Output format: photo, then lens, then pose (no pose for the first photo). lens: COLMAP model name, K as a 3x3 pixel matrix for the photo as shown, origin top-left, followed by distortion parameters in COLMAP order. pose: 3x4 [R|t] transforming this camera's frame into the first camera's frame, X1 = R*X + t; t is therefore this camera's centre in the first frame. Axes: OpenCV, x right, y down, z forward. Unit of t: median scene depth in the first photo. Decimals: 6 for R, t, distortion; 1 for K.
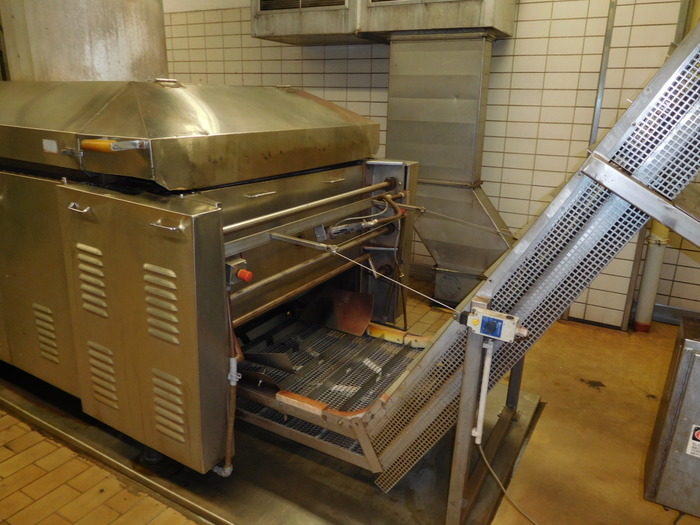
lens RADIAL K [[527.7, 0, 351.3], [0, 527.7, 260.7], [0, 0, 1]] dist [-0.017351, 0.014422]
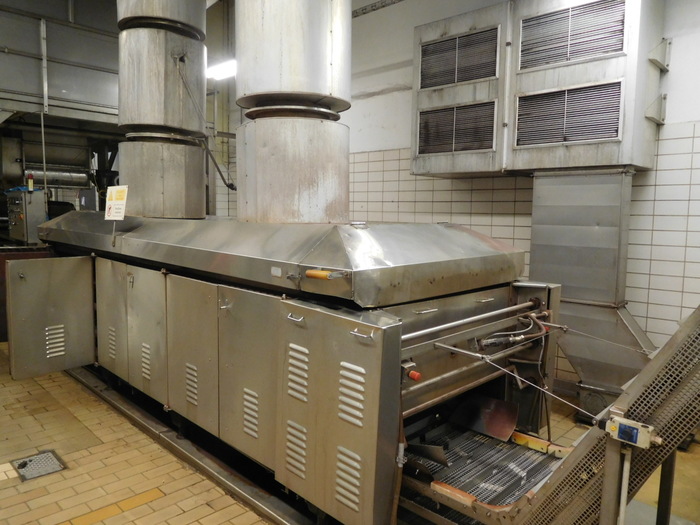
lens RADIAL K [[527.7, 0, 349.5], [0, 527.7, 268.3], [0, 0, 1]] dist [-0.017351, 0.014422]
pose [[0.966375, 0.013625, -0.256775, -0.023575], [-0.061947, 0.981520, -0.181055, 0.010126], [0.249563, 0.190874, 0.949361, -0.213909]]
